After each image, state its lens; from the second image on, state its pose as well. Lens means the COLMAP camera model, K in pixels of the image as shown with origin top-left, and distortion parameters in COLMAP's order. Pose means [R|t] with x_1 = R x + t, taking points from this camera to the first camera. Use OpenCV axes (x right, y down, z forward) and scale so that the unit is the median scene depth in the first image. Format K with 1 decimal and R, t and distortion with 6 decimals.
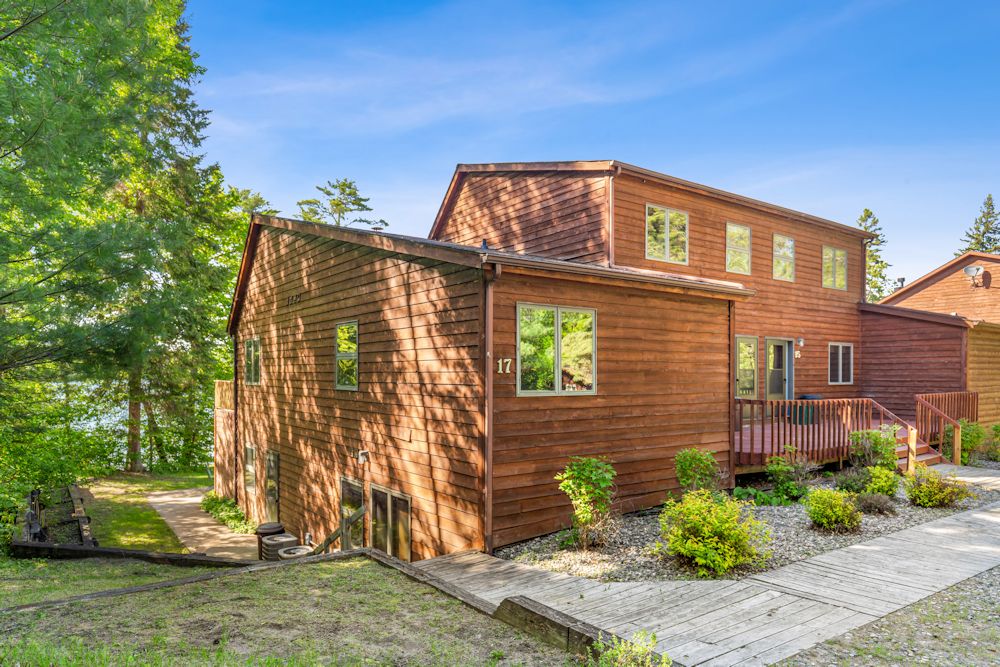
lens RADIAL K [[642.1, 0, 500.3], [0, 642.1, 336.1], [0, 0, 1]] dist [0.004624, 0.000729]
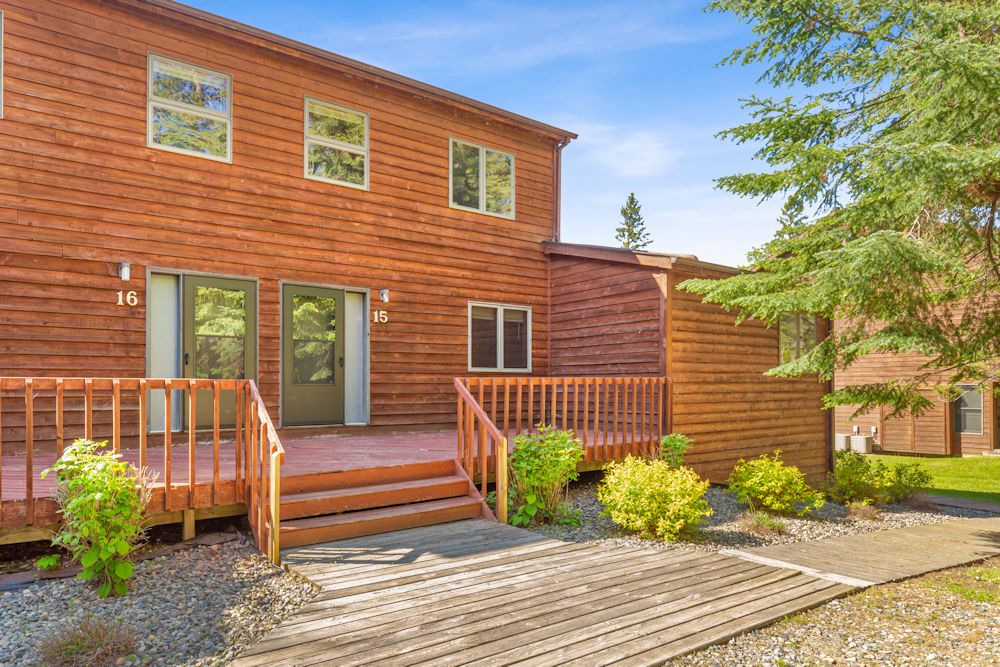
lens RADIAL K [[641.5, 0, 500.1], [0, 641.5, 346.5], [0, 0, 1]] dist [0.010871, -0.000100]
pose [[0.999928, -0.001503, 0.011921, 0.564659], [0.001509, 0.999999, -0.000508, 0.055902], [-0.011920, 0.000526, 0.999929, 0.420858]]
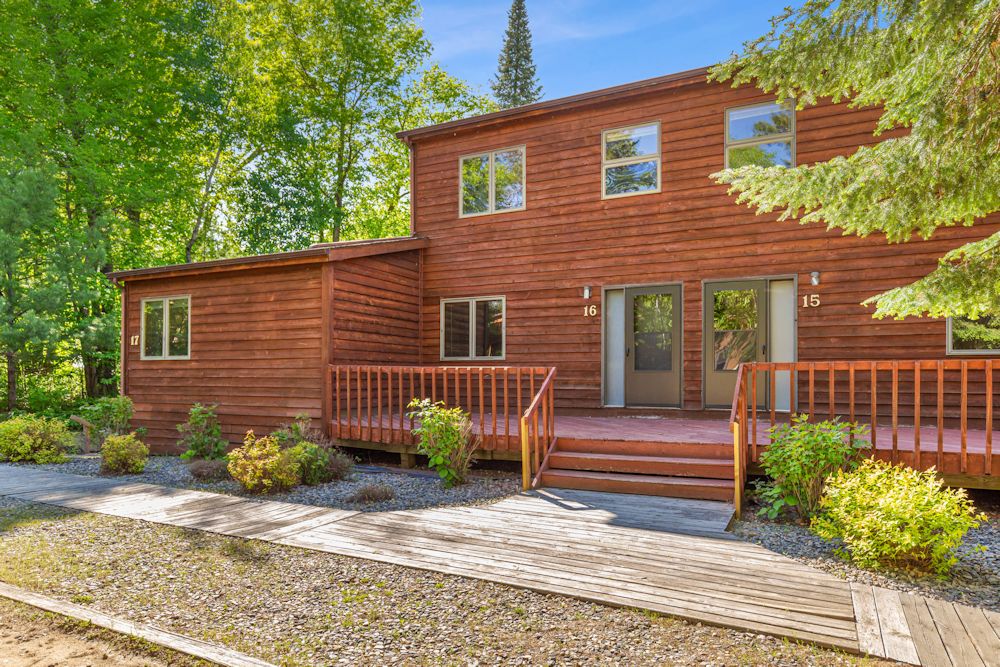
lens RADIAL K [[642.1, 0, 499.7], [0, 642.1, 333.0], [0, 0, 1]] dist [0.004624, 0.000729]
pose [[0.446654, -0.059844, -0.892703, 0.837301], [0.052891, 0.997782, -0.040425, 0.064494], [0.893142, -0.029160, 0.448828, 0.507233]]
